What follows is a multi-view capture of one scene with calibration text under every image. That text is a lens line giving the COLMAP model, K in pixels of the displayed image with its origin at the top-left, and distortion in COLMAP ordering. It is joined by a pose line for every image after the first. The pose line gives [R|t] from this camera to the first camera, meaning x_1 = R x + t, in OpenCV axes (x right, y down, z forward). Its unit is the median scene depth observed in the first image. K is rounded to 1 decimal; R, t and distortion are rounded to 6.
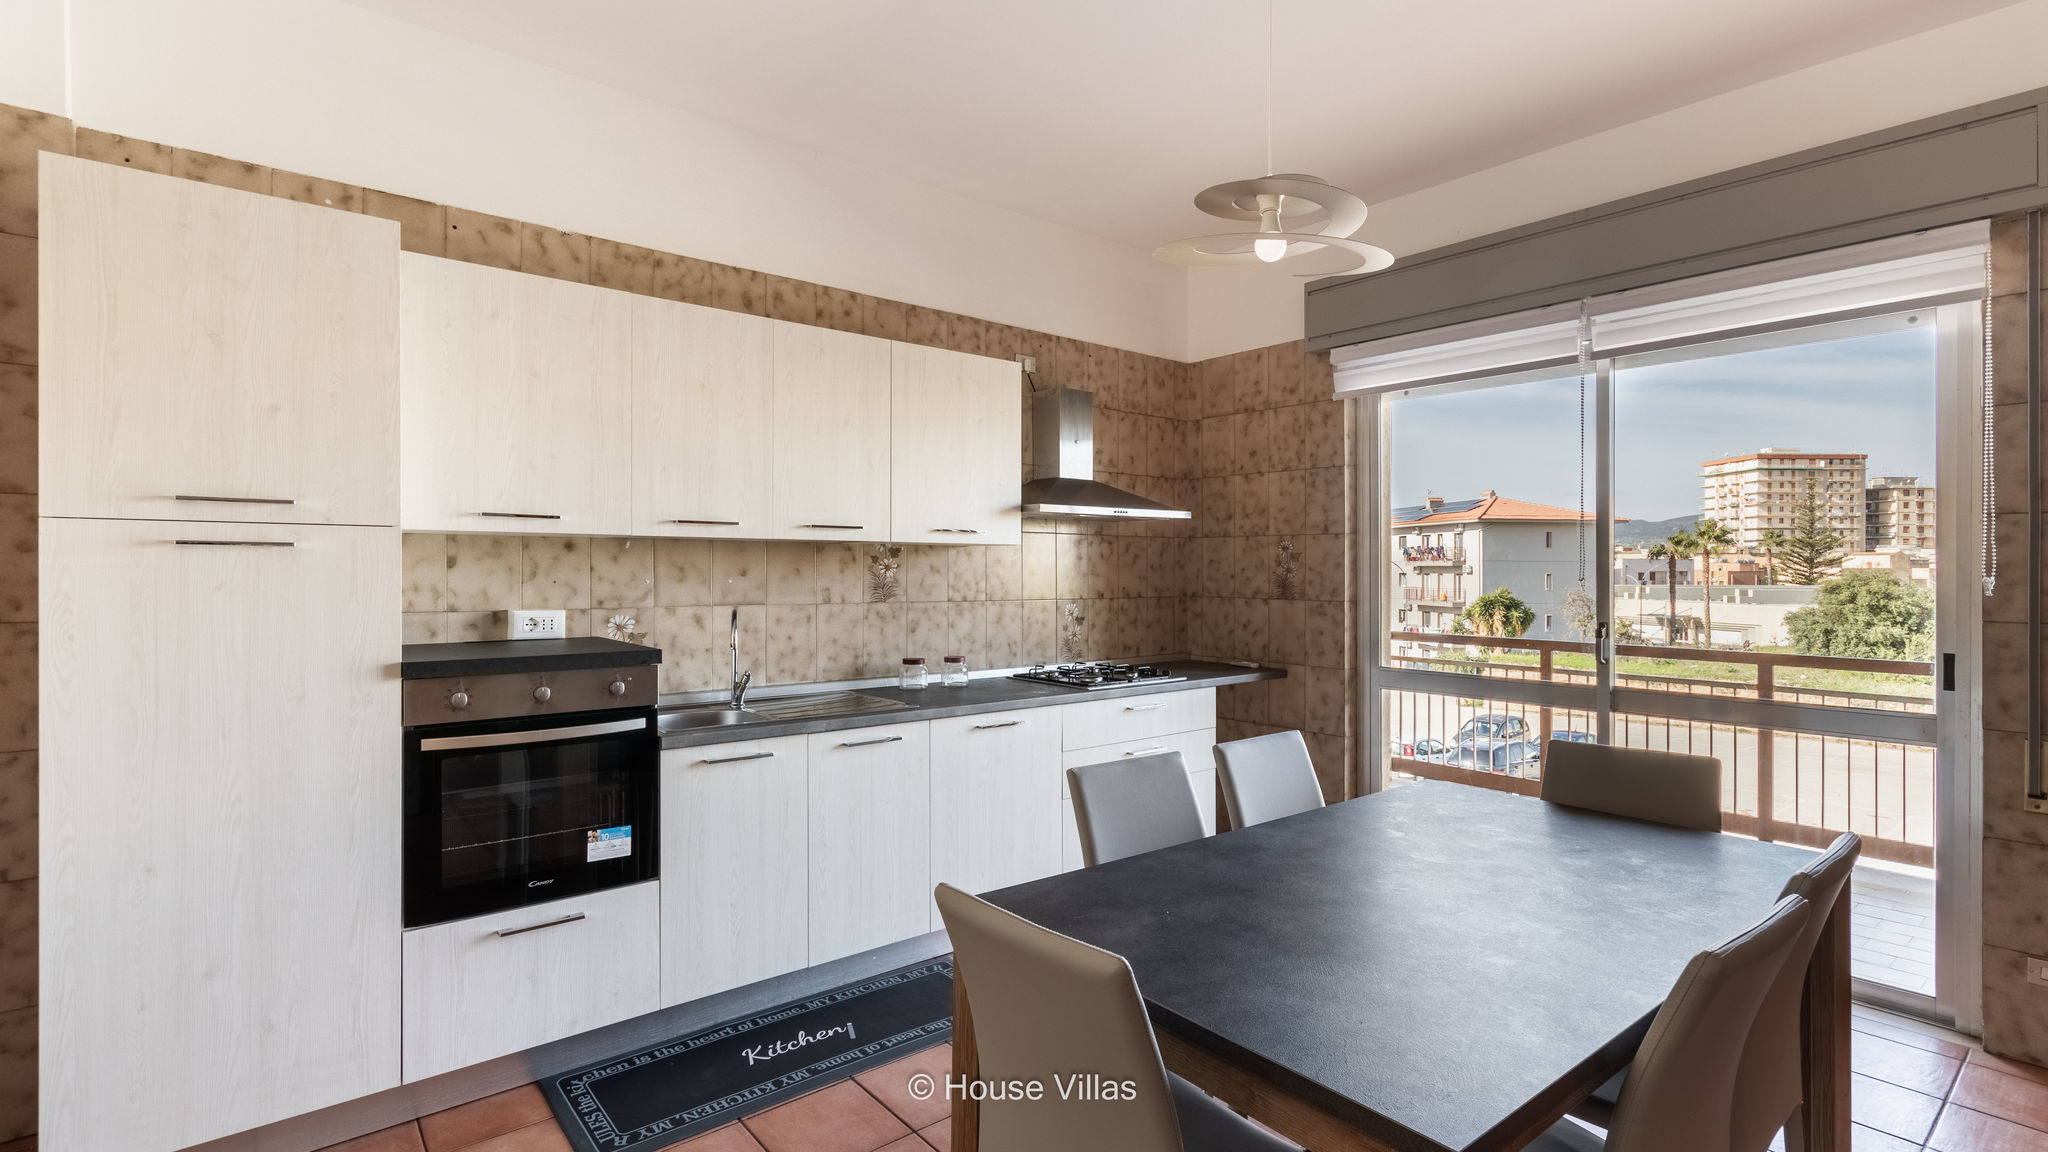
lens RADIAL K [[957.8, 0, 1024.0], [0, 957.8, 576.0], [0, 0, 1]] dist [-0.001228, 0.000389]
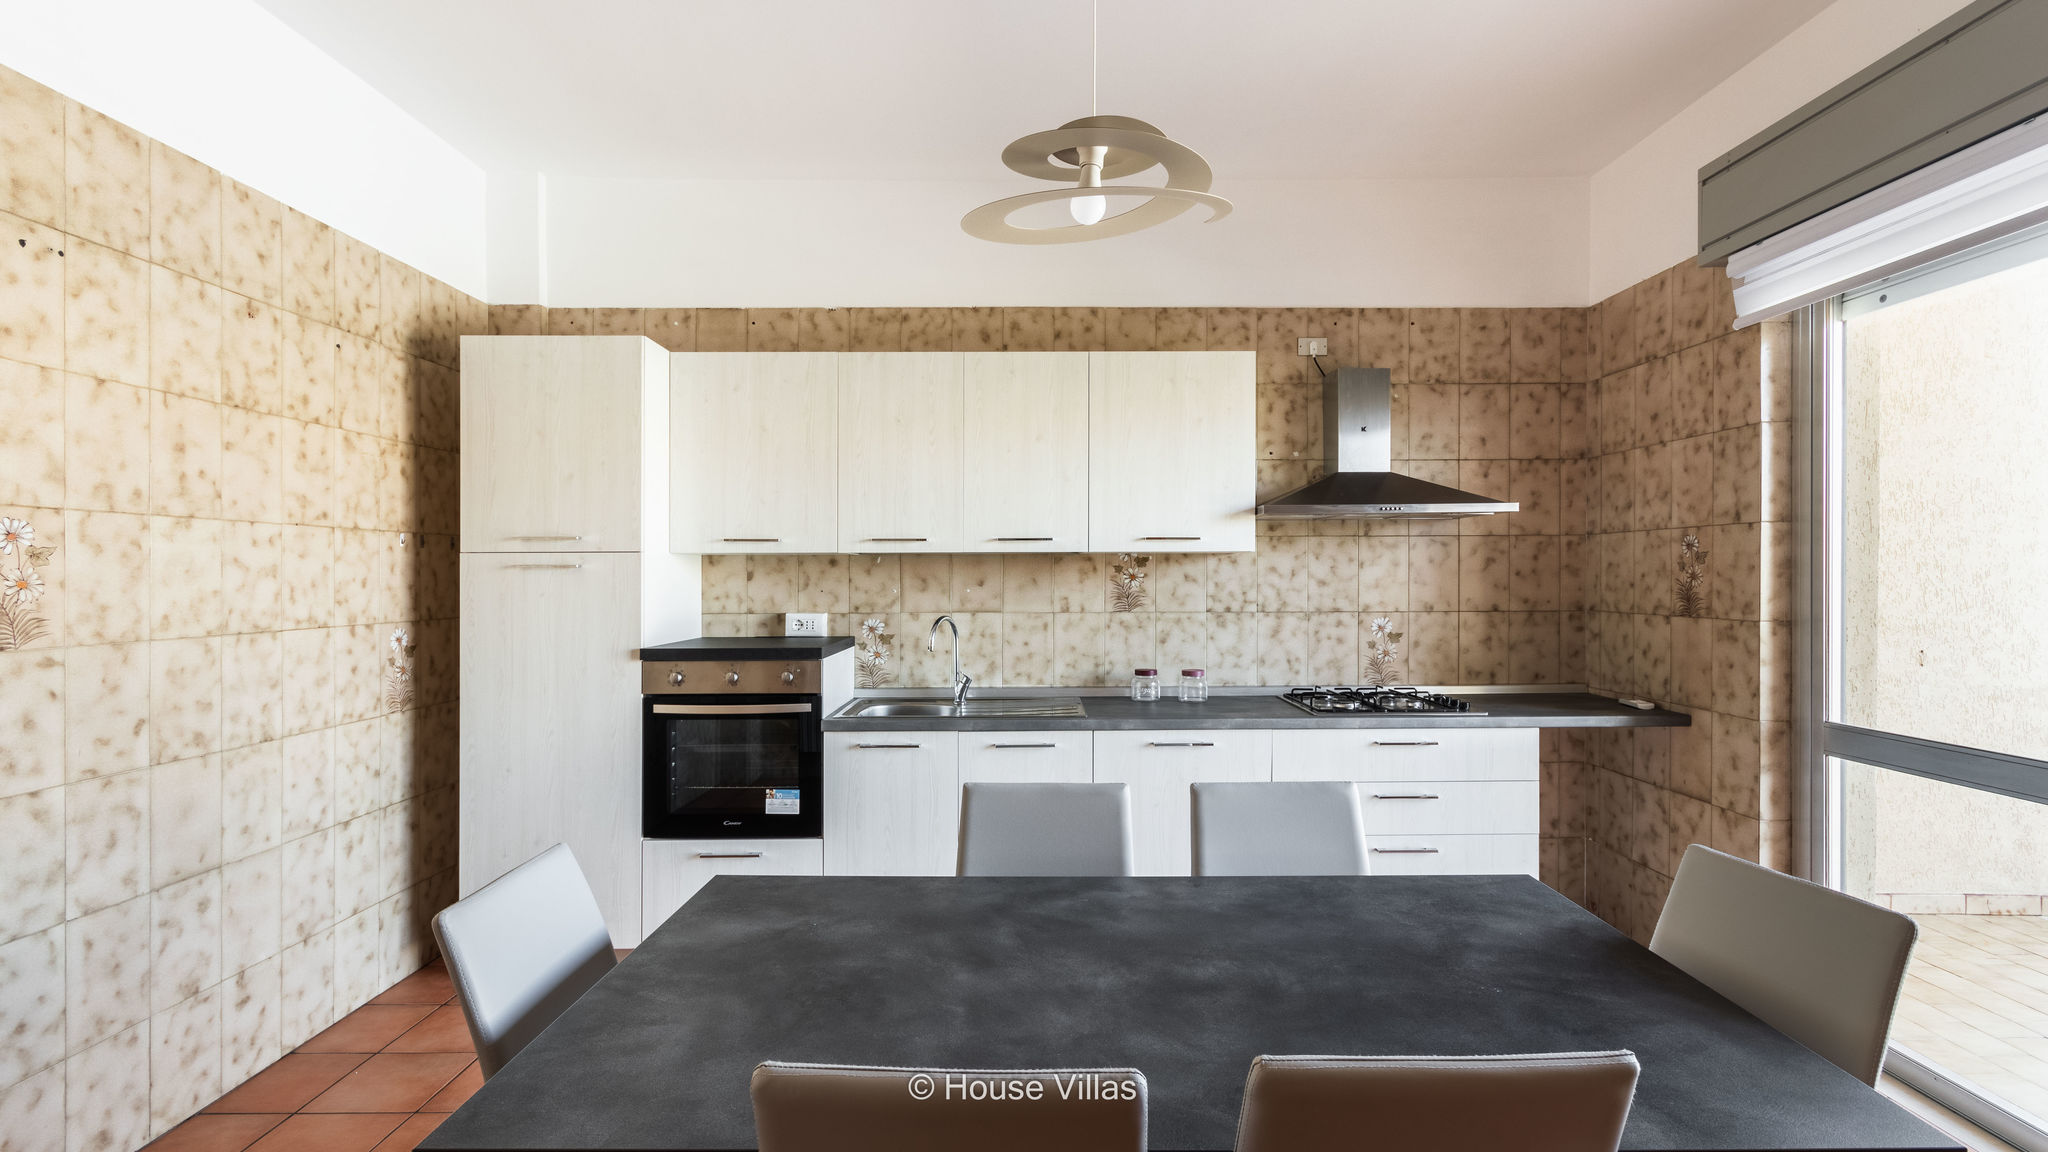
lens RADIAL K [[961.3, 0, 1029.4], [0, 961.3, 588.7], [0, 0, 1]] dist [-0.001158, 0.000597]
pose [[0.776684, 0.000044, -0.629891, 0.379151], [0.002631, 0.999991, 0.003314, -0.000388], [0.629885, -0.004231, 0.776677, 0.146532]]
